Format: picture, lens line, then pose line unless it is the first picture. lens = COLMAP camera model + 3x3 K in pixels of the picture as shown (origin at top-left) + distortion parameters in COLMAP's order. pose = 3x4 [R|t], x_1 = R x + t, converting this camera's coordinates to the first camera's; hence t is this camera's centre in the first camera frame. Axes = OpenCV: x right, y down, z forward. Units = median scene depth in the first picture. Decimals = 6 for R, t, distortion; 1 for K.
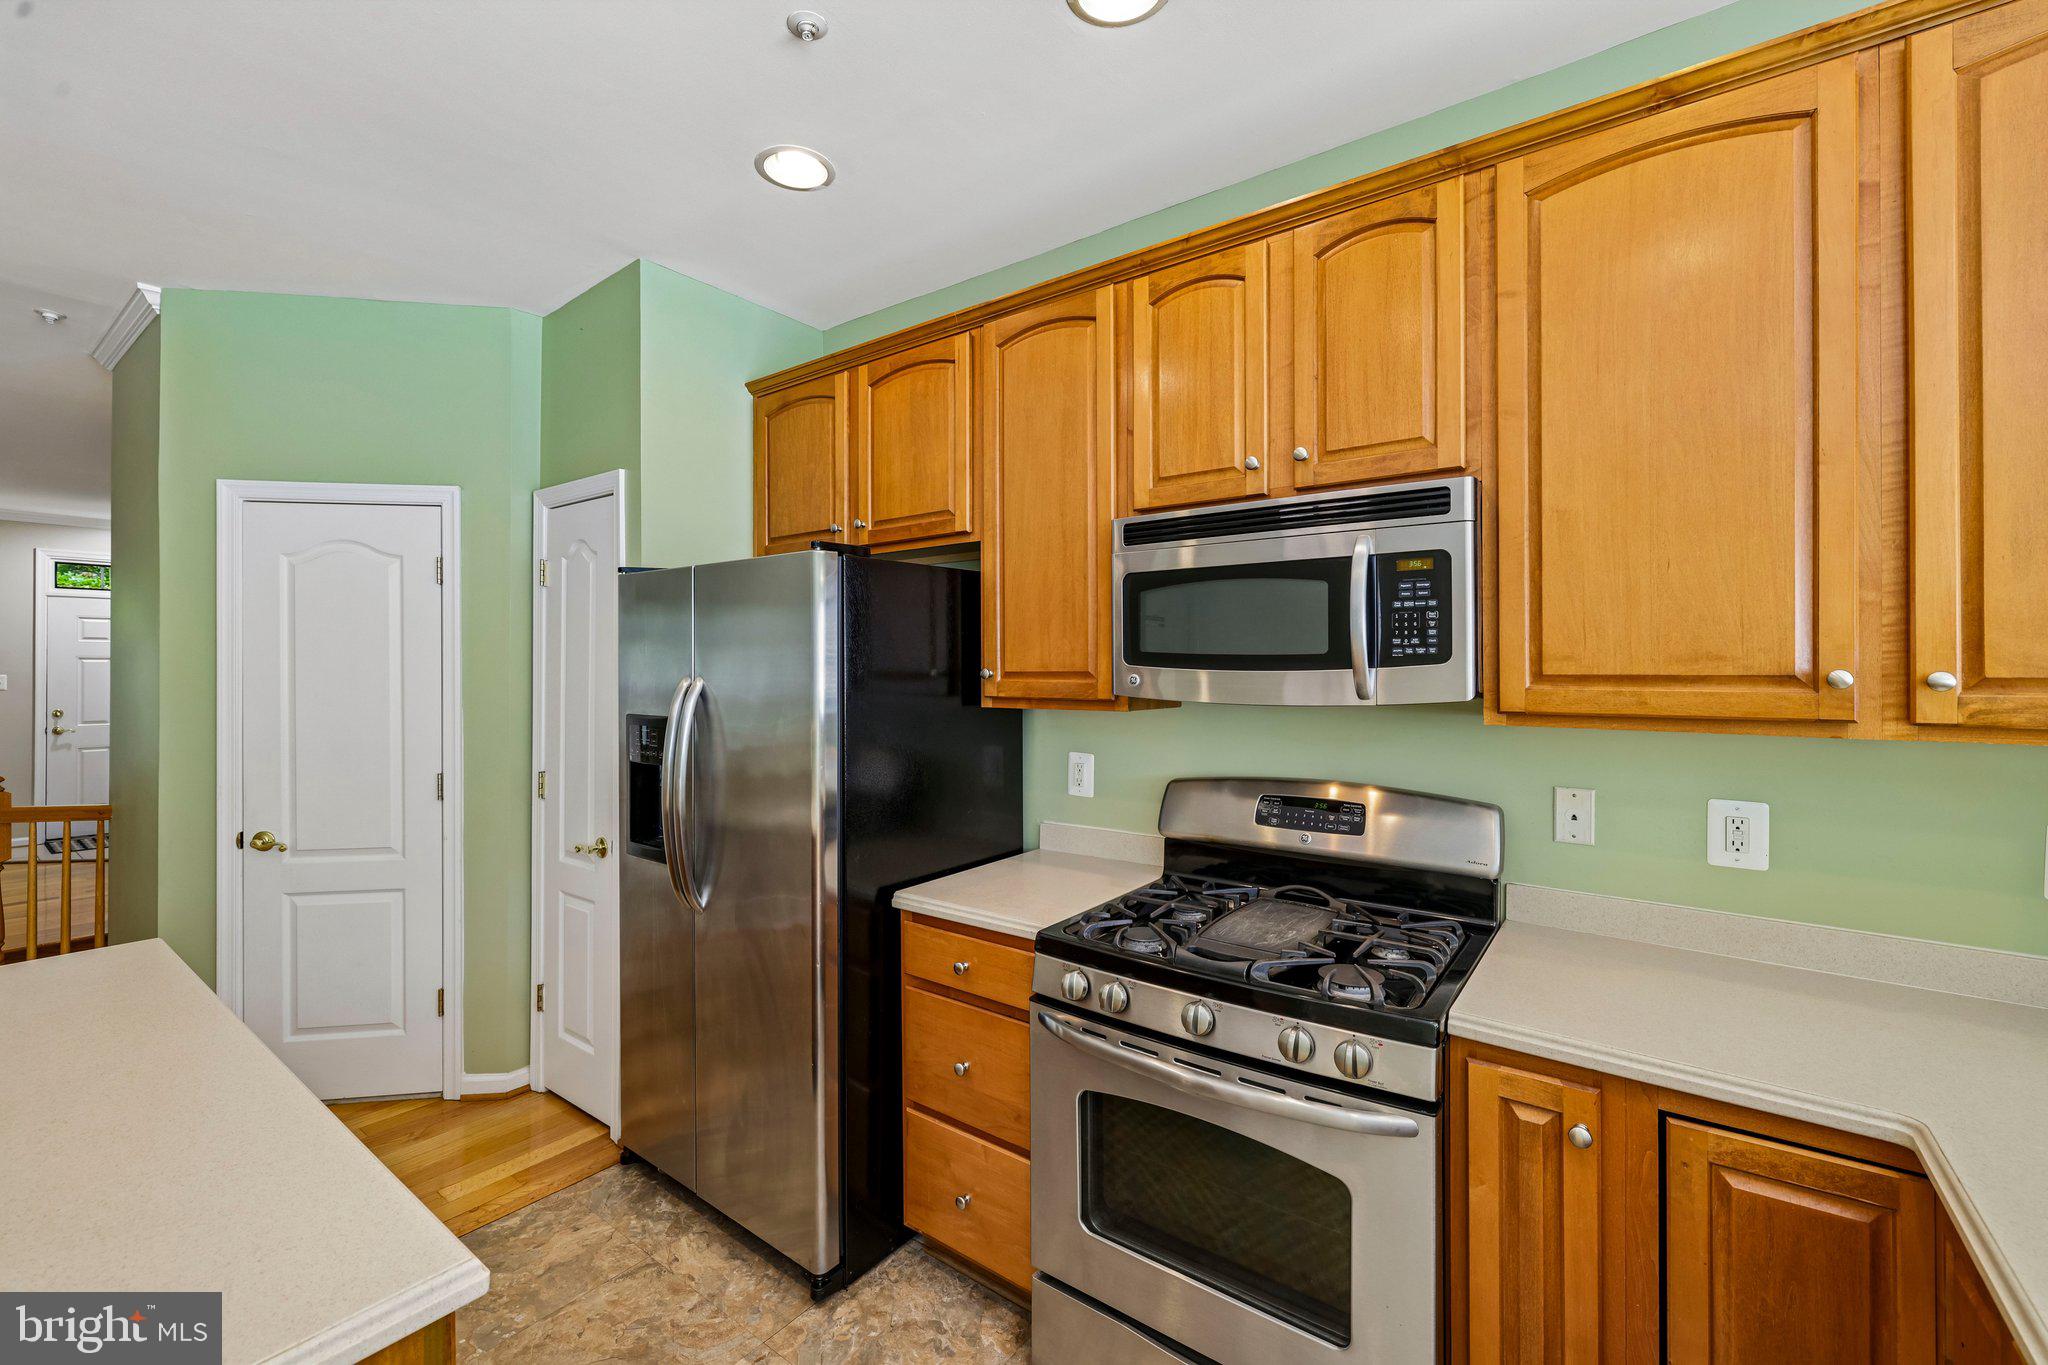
lens RADIAL K [[866.0, 0, 1012.6], [0, 866.0, 660.5], [0, 0, 1]] dist [-0.003113, 0.001462]
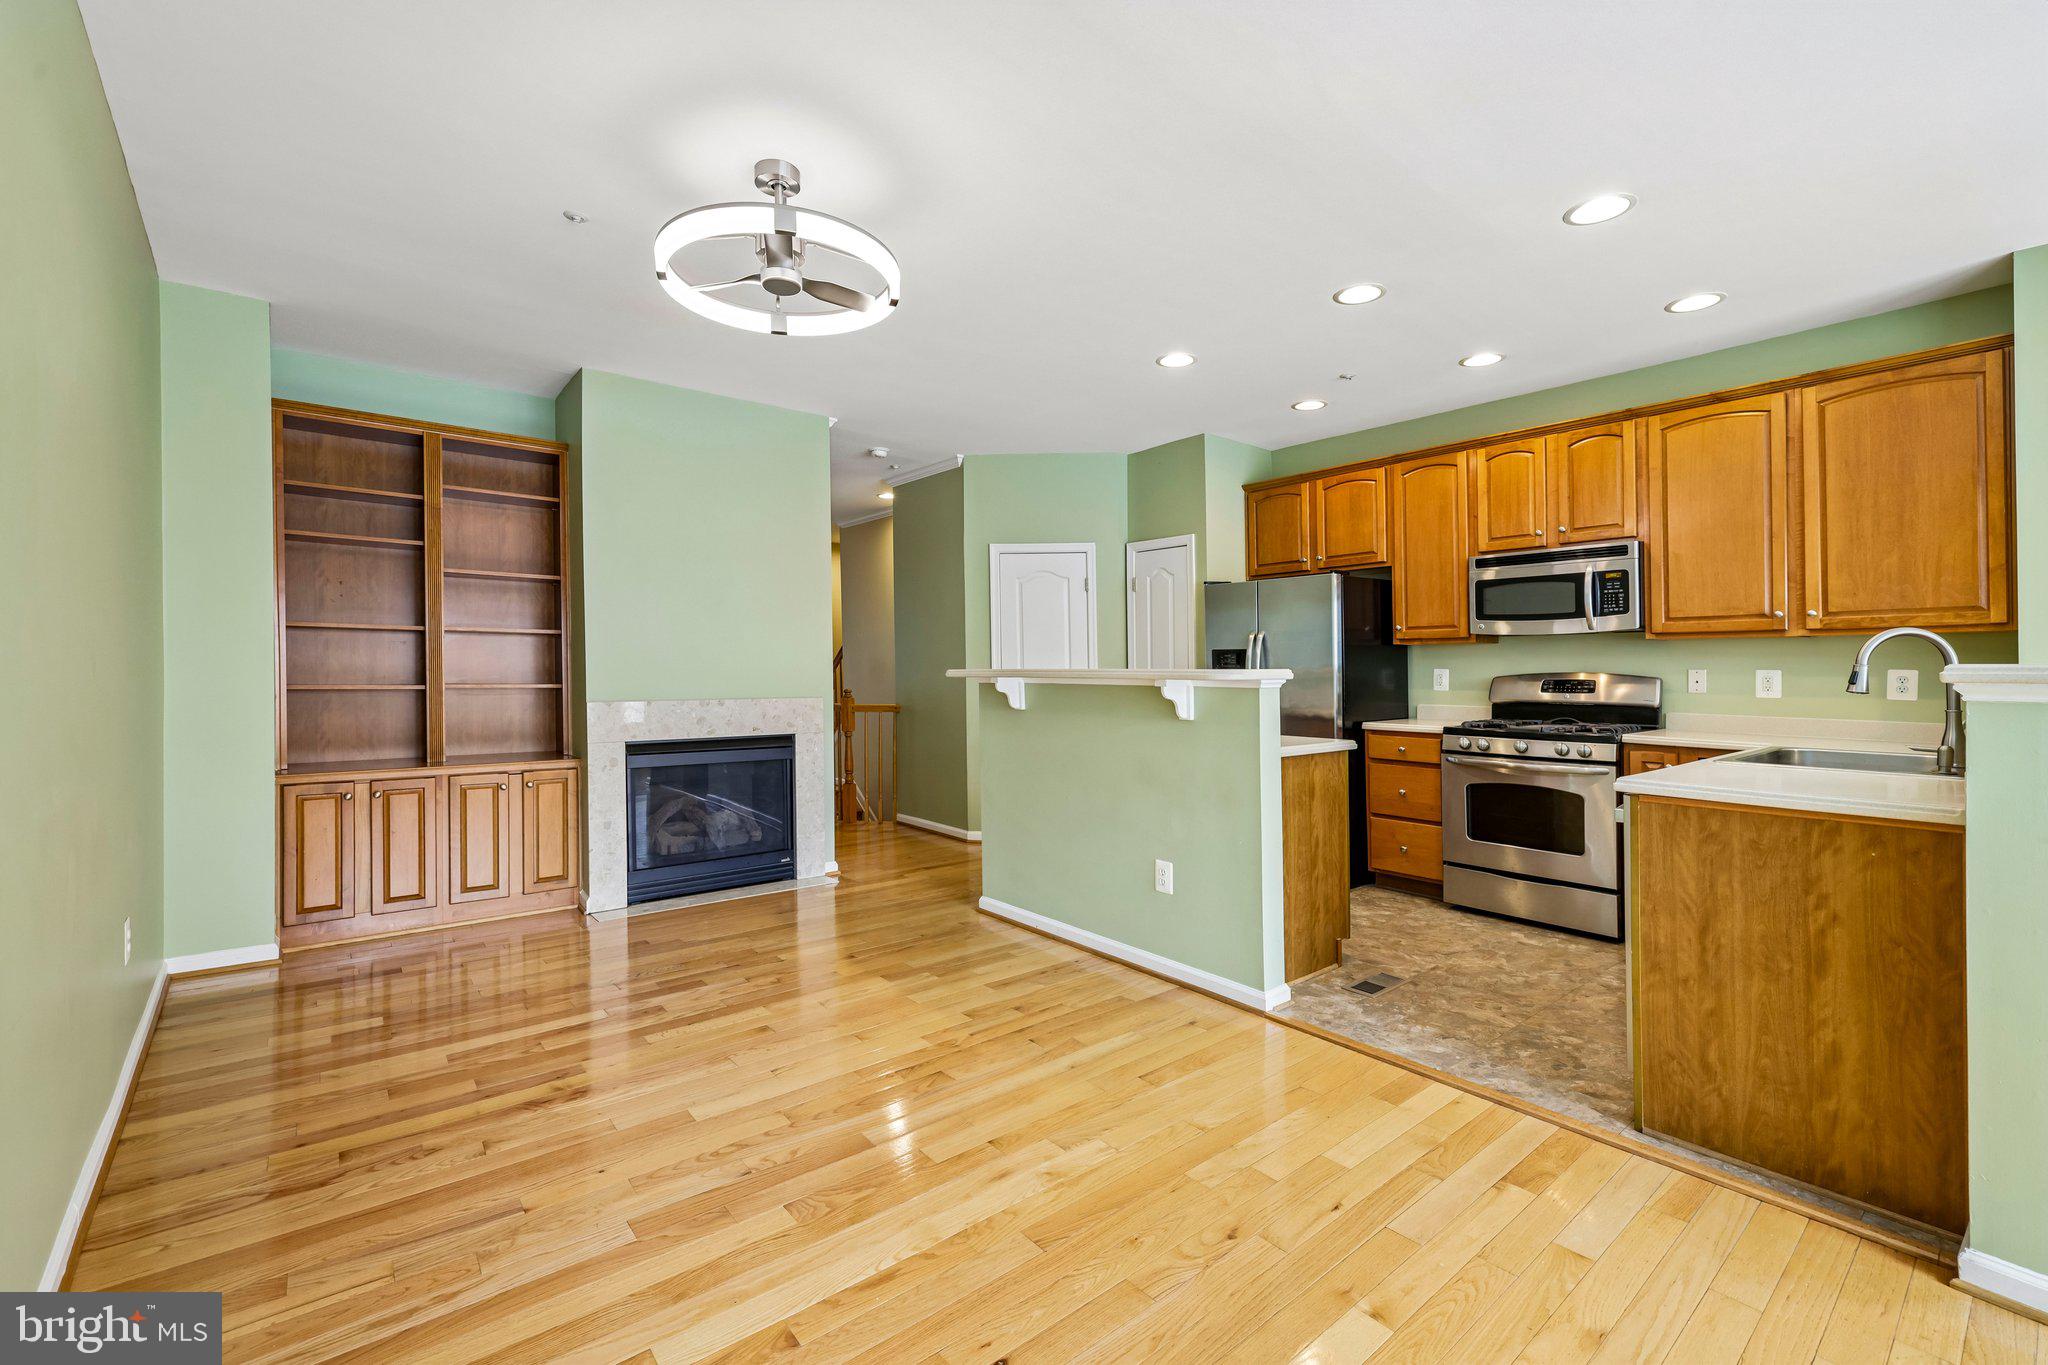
lens RADIAL K [[881.5, 0, 1006.0], [0, 881.5, 653.1], [0, 0, 1]] dist [0.008386, -0.000141]
pose [[0.970979, -0.004502, -0.239122, -0.520033], [0.003074, 0.999975, -0.006346, 0.103372], [0.239144, 0.005427, 0.970969, -1.570801]]
